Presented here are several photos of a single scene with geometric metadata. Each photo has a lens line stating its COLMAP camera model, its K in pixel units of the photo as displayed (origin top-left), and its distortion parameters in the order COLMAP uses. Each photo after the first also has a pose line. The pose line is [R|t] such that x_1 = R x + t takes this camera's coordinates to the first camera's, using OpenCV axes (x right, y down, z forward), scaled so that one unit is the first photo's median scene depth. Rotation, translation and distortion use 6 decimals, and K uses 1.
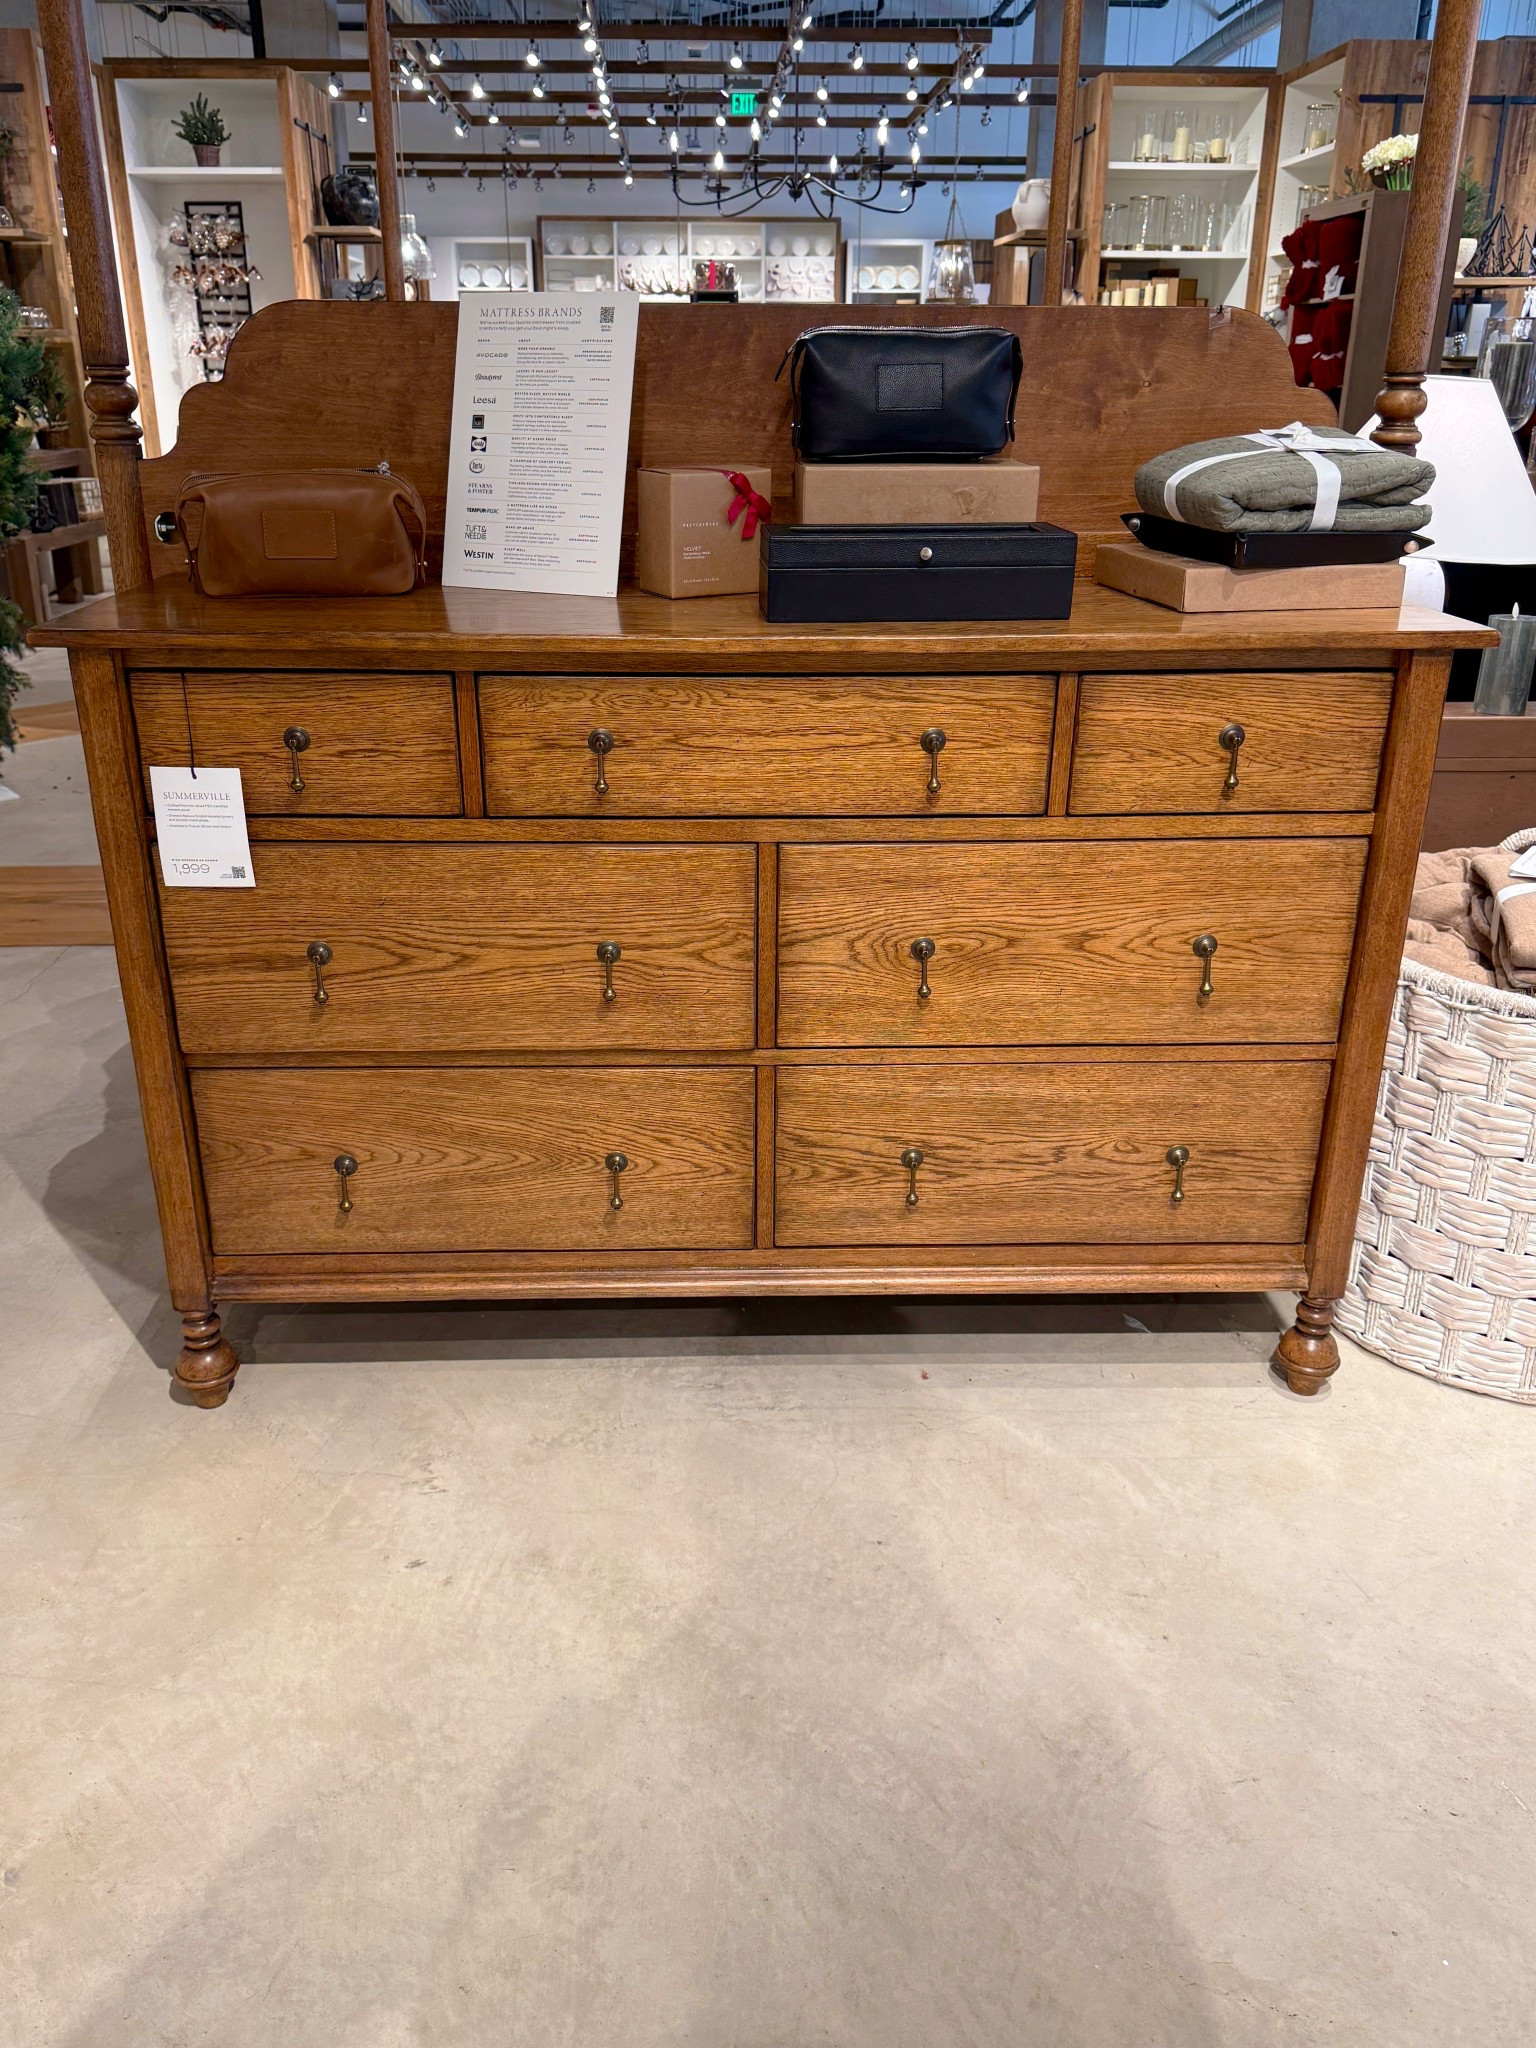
lens RADIAL K [[1599.1, 0, 714.8], [0, 1599.1, 1033.0], [0, 0, 1]] dist [0.149432, -0.330623]
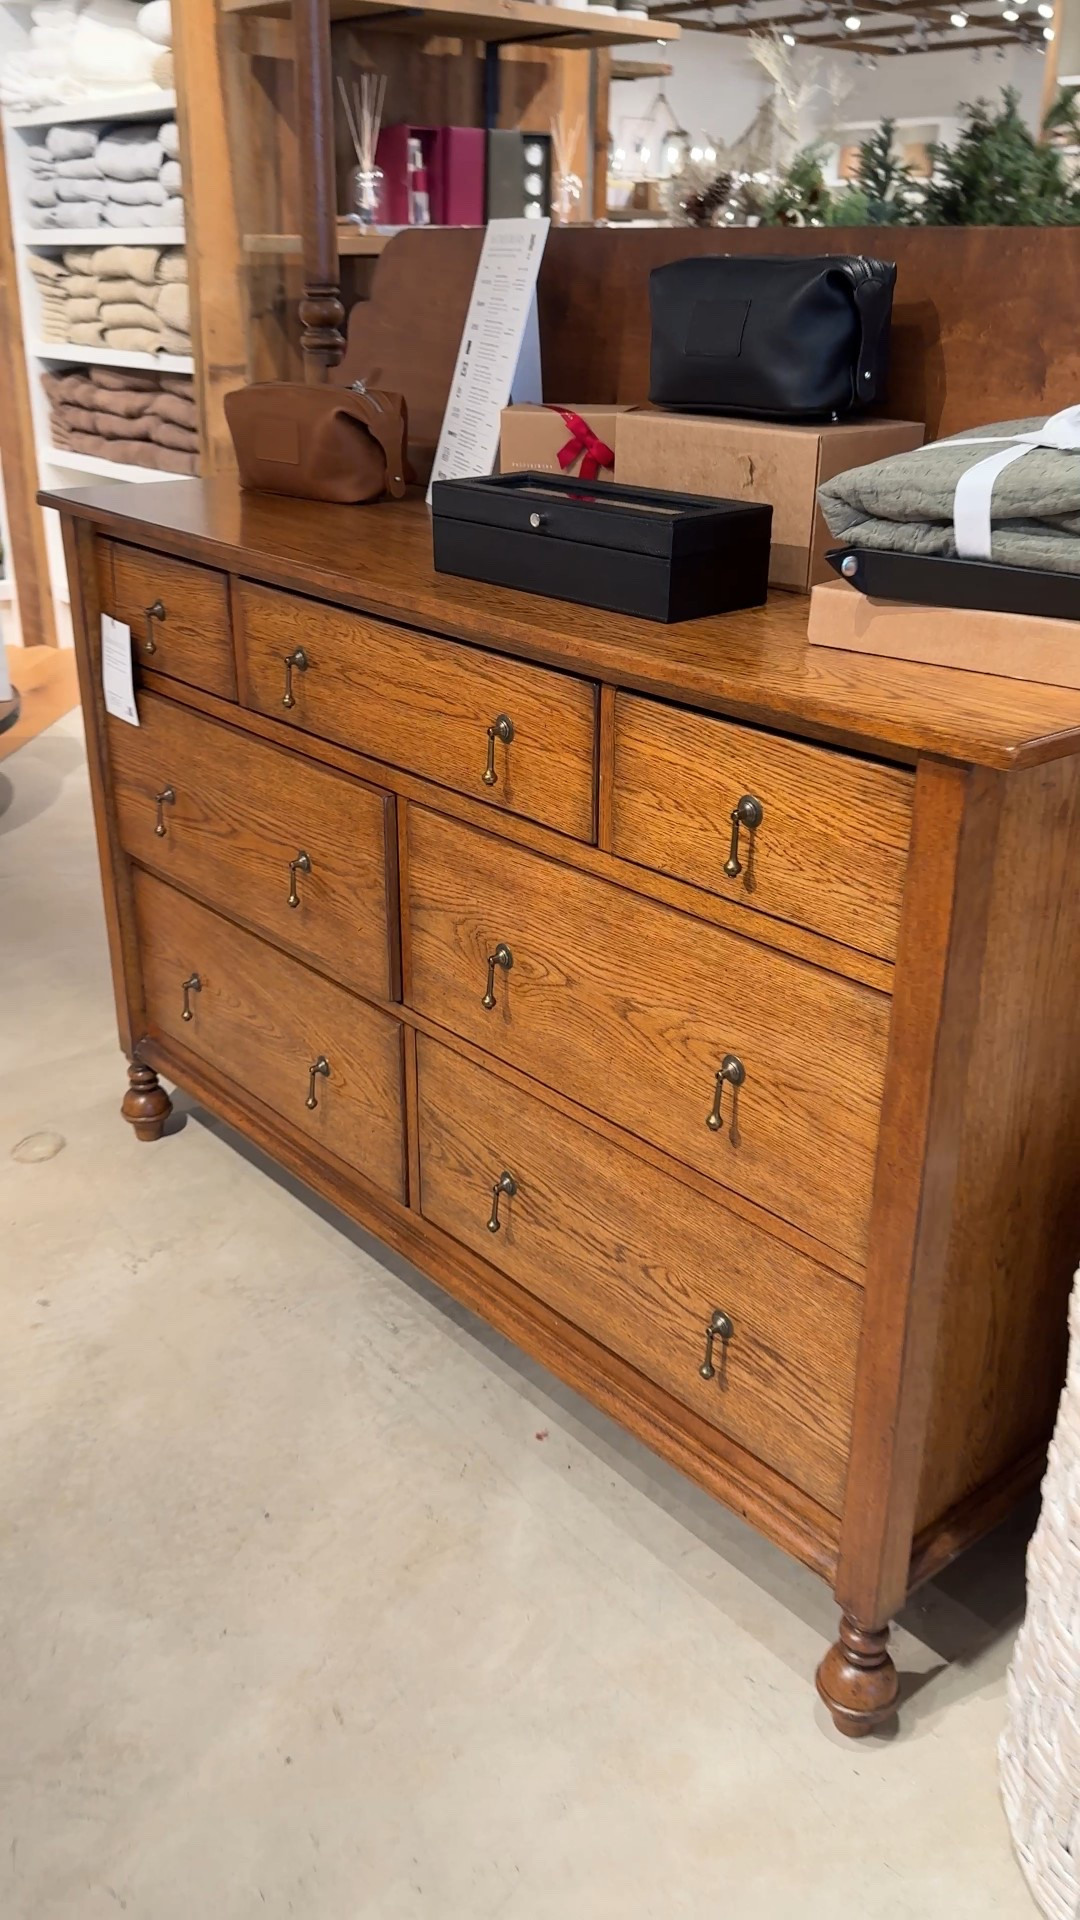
lens RADIAL K [[1594.2, 0, 540.0], [0, 1594.2, 960.0], [0, 0, 1]] dist [0.071997, -0.133095]
pose [[0.622638, 0.316605, -0.715599, 0.798870], [-0.302140, 0.940845, 0.153371, -0.198248], [0.721826, 0.120717, 0.681465, 0.423645]]
